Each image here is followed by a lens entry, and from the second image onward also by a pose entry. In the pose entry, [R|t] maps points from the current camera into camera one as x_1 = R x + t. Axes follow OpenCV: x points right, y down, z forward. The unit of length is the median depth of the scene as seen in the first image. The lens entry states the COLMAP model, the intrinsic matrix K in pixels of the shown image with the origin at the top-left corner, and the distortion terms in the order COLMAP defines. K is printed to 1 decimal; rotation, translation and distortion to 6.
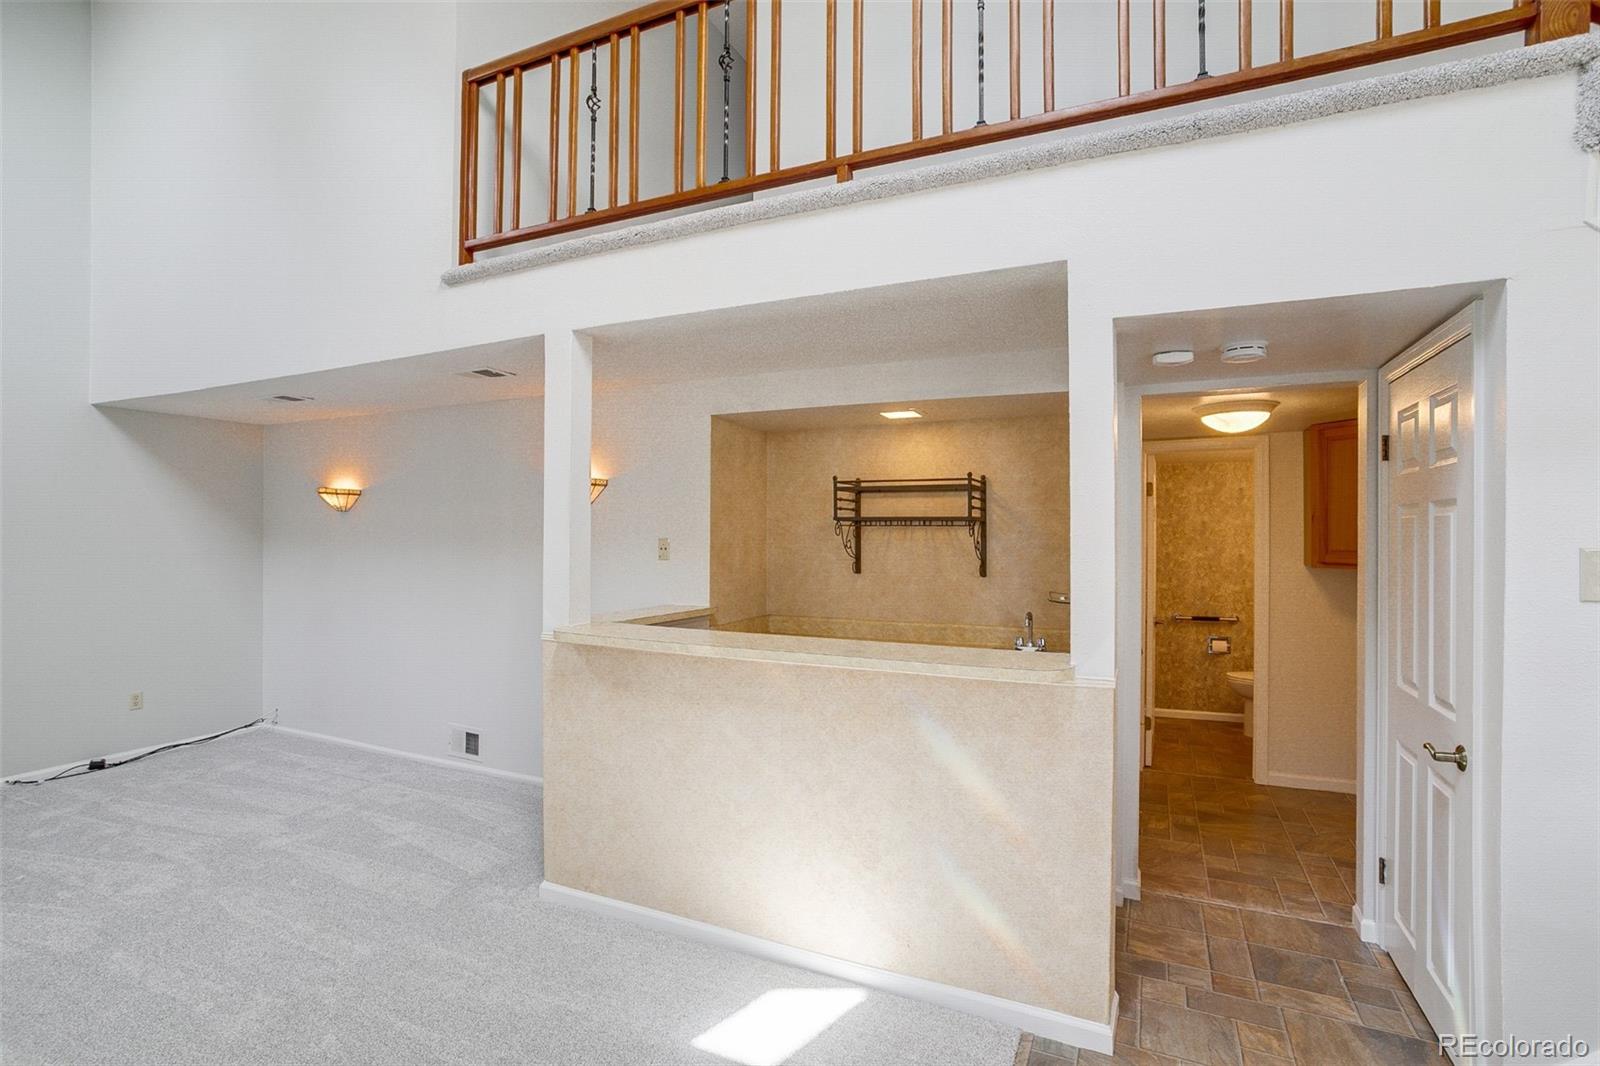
lens RADIAL K [[768.8, 0, 793.2], [0, 768.8, 531.1], [0, 0, 1]] dist [-0.056839, 0.027836]
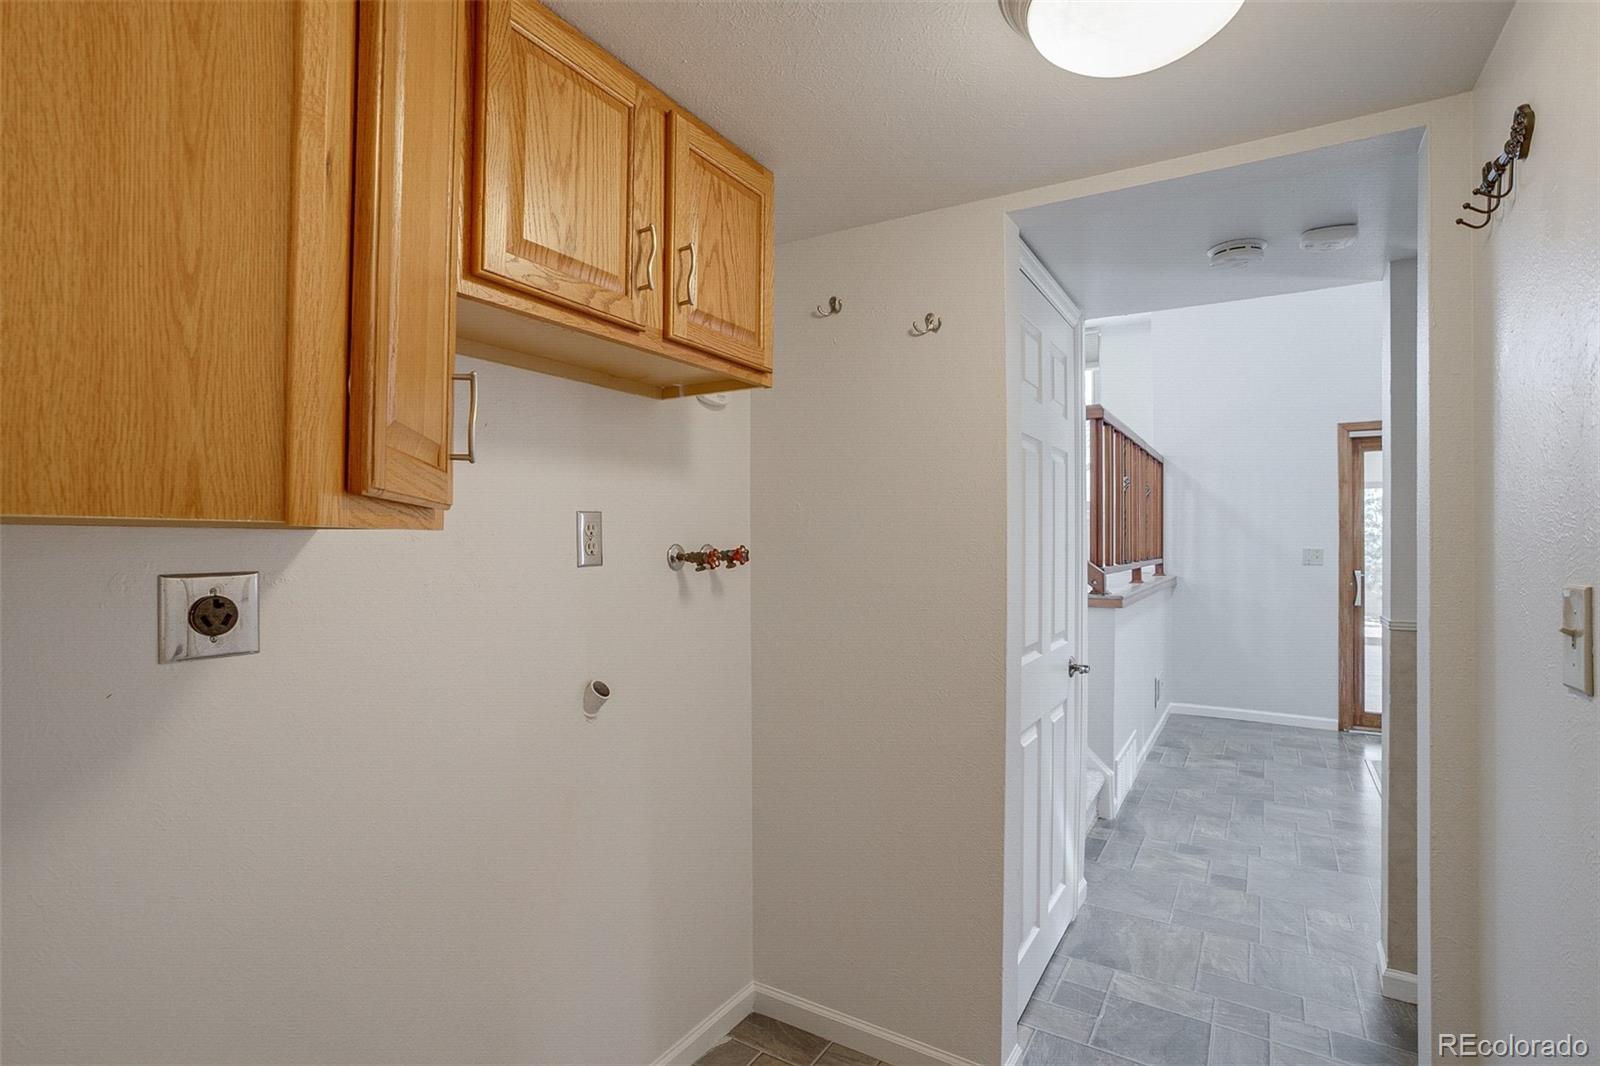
lens RADIAL K [[768.8, 0, 797.2], [0, 768.8, 531.0], [0, 0, 1]] dist [-0.056839, 0.027836]
pose [[-0.993475, -0.010731, 0.113541, 0.716434], [-0.011729, 0.999898, -0.008124, 0.059013], [-0.113442, -0.009403, -0.993500, 1.363237]]
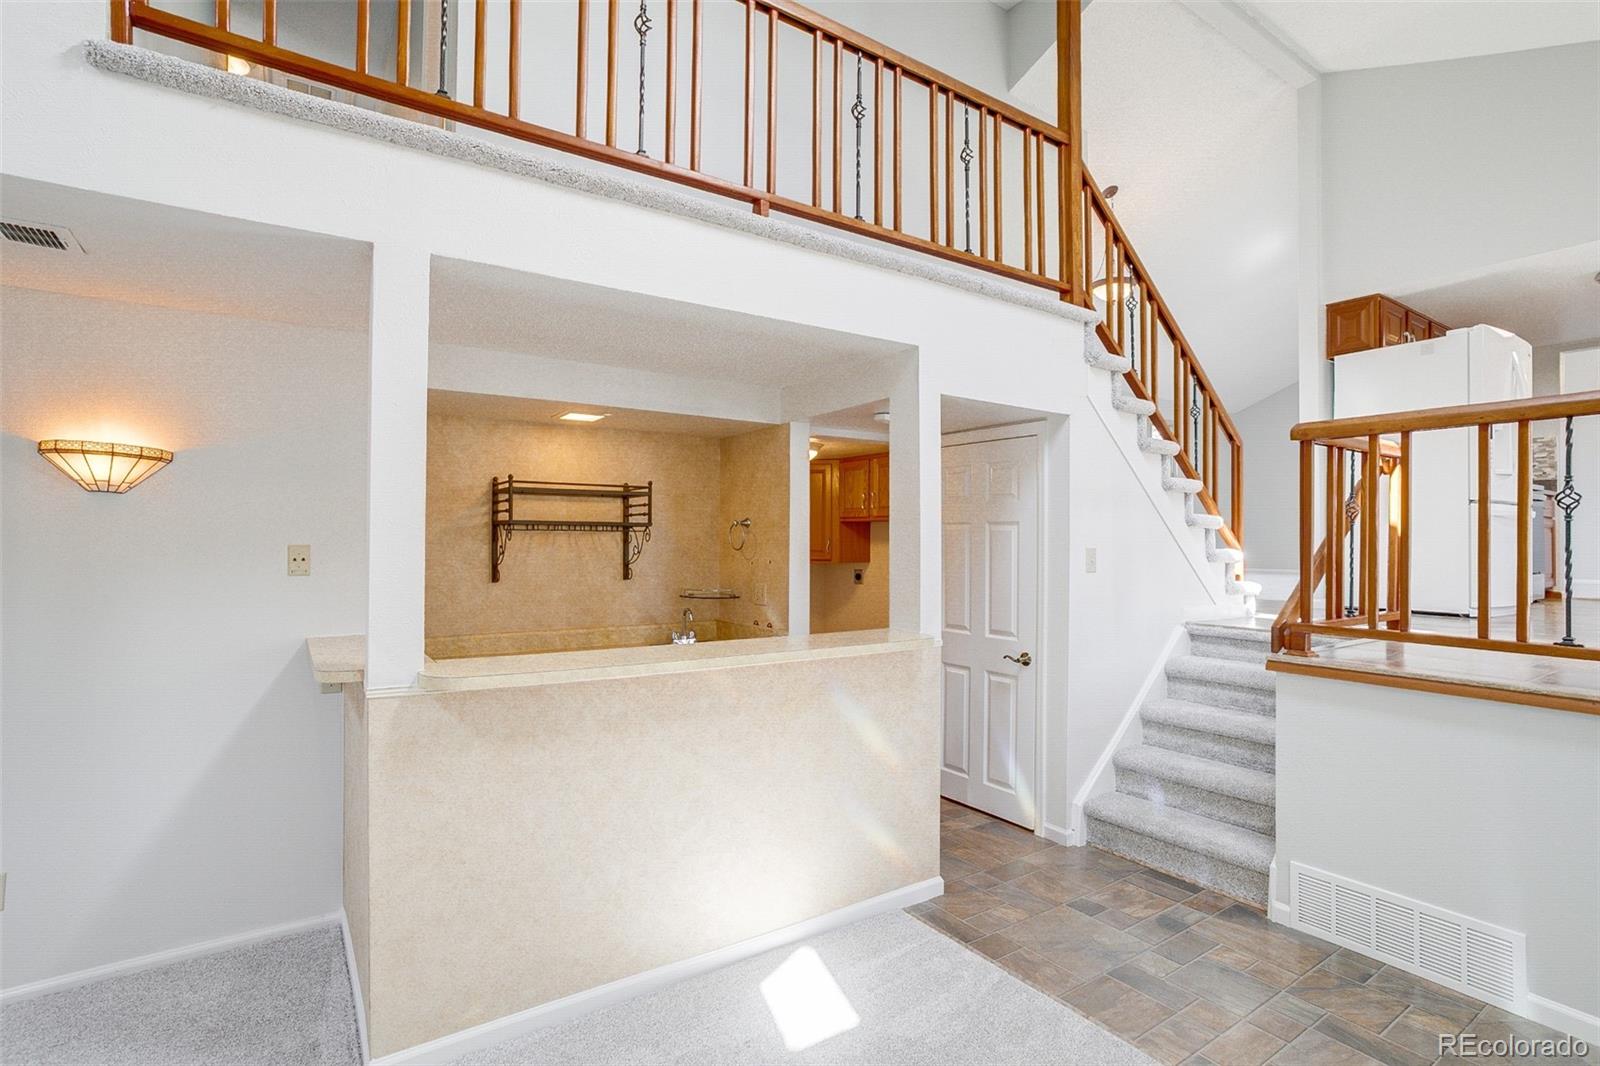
lens RADIAL K [[768.8, 0, 801.7], [0, 768.8, 529.2], [0, 0, 1]] dist [-0.056839, 0.027836]
pose [[0.505575, 0.011163, 0.862711, -0.634843], [-0.007028, 0.999936, -0.008819, -0.002340], [-0.862754, -0.001605, 0.505621, 0.305043]]
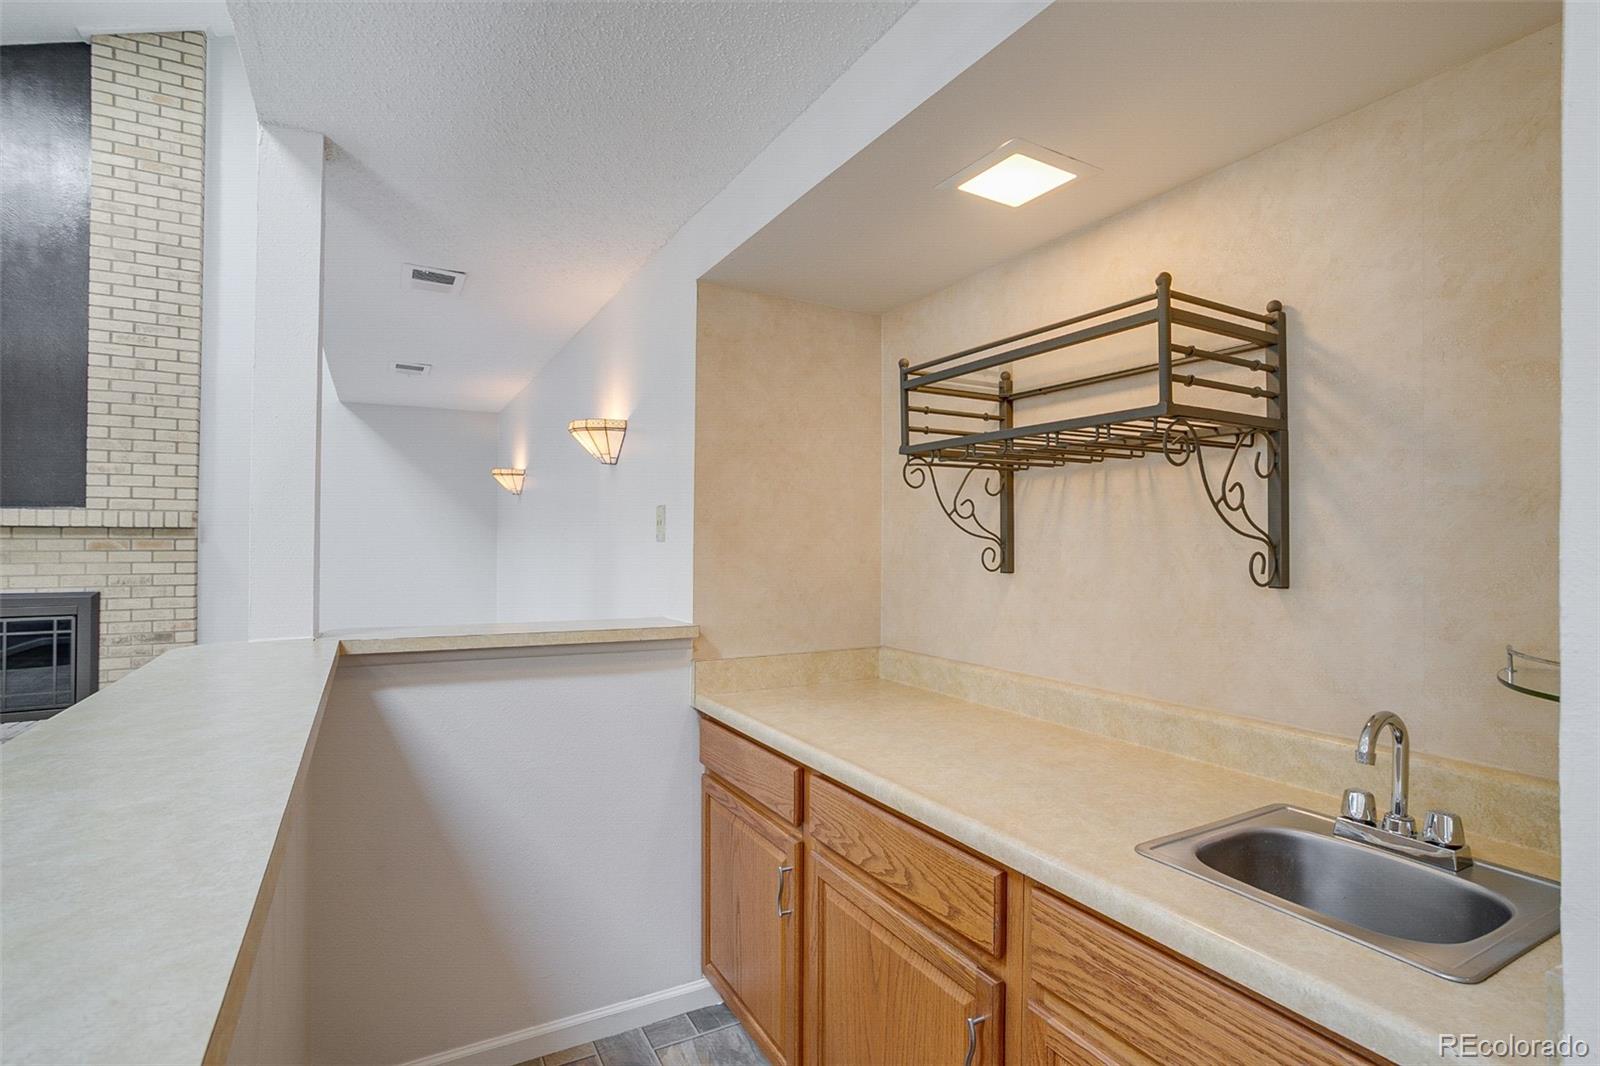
lens RADIAL K [[768.8, 0, 793.8], [0, 768.8, 534.7], [0, 0, 1]] dist [-0.056839, 0.027836]
pose [[0.809349, -0.004538, -0.587311, 0.320089], [0.000335, 0.999974, -0.007266, 0.043897], [0.587328, 0.005684, 0.809329, 0.694771]]
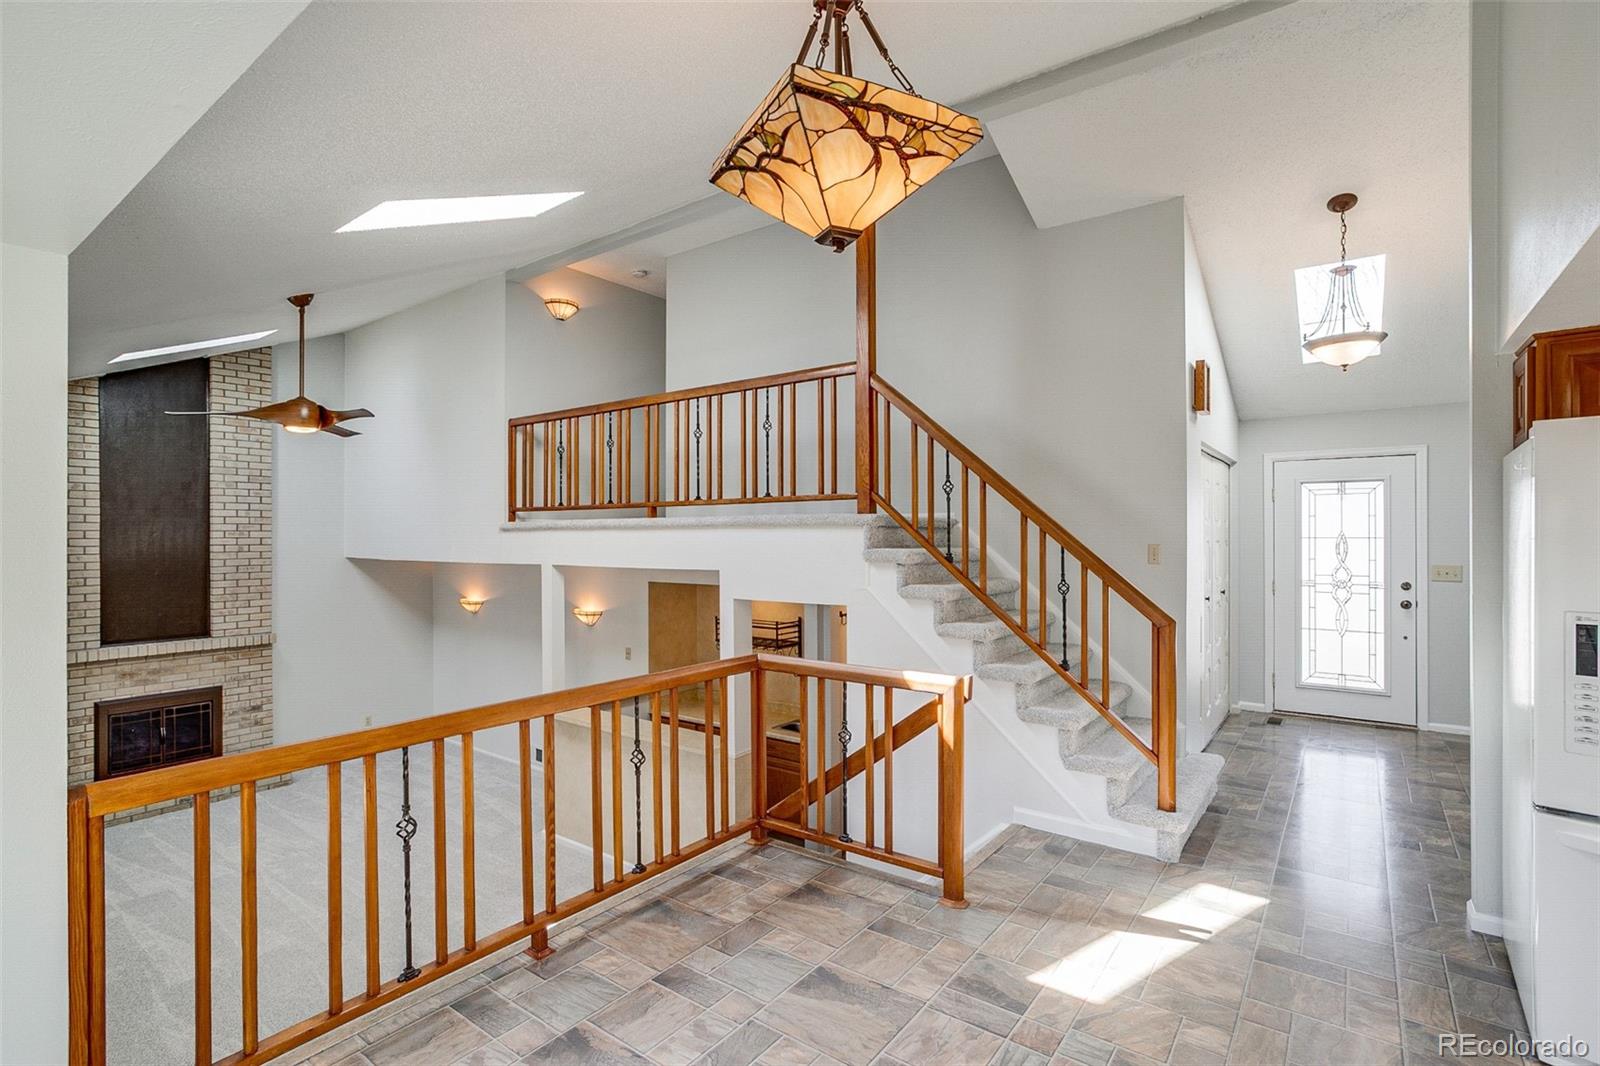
lens RADIAL K [[768.8, 0, 802.7], [0, 768.8, 530.9], [0, 0, 1]] dist [-0.056839, 0.027836]
pose [[0.981398, -0.006647, -0.191867, 0.689505], [0.006575, 0.999978, -0.001016, -0.309711], [0.191870, -0.000264, 0.981420, -0.803910]]
